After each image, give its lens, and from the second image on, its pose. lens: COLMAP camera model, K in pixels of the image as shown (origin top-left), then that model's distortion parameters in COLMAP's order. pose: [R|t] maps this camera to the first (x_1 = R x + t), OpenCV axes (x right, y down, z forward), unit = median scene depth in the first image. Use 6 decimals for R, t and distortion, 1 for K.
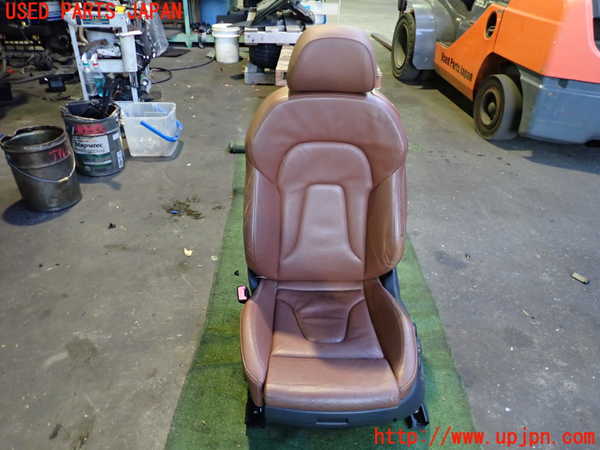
lens RADIAL K [[440.4, 0, 300.0], [0, 440.4, 225.0], [0, 0, 1]] dist [0.004282, -0.005055]
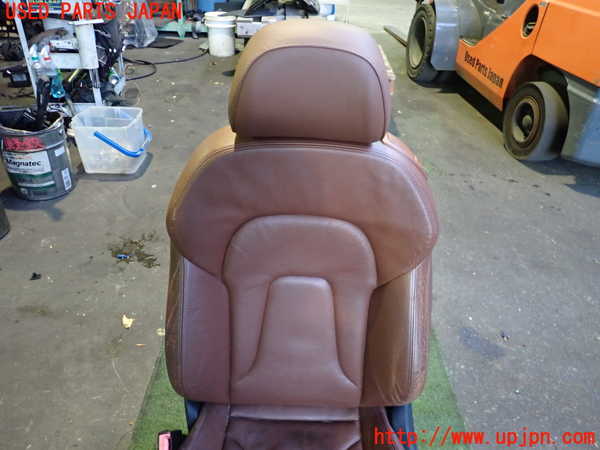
lens RADIAL K [[440.4, 0, 300.0], [0, 440.4, 225.0], [0, 0, 1]] dist [0.004282, -0.005055]
pose [[0.999489, 0.028565, -0.014338, 0.032105], [-0.028273, 0.999397, 0.020171, -0.092337], [0.014906, -0.019755, 0.999694, 0.195170]]
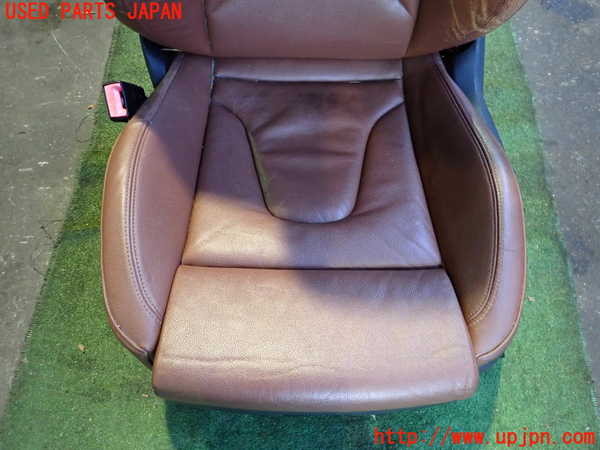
lens RADIAL K [[440.4, 0, 300.0], [0, 440.4, 225.0], [0, 0, 1]] dist [0.004282, -0.005055]
pose [[0.999843, 0.010674, -0.014152, 0.026007], [-0.001291, 0.840083, 0.542457, 0.014086], [0.017679, -0.542353, 0.839964, 0.304198]]
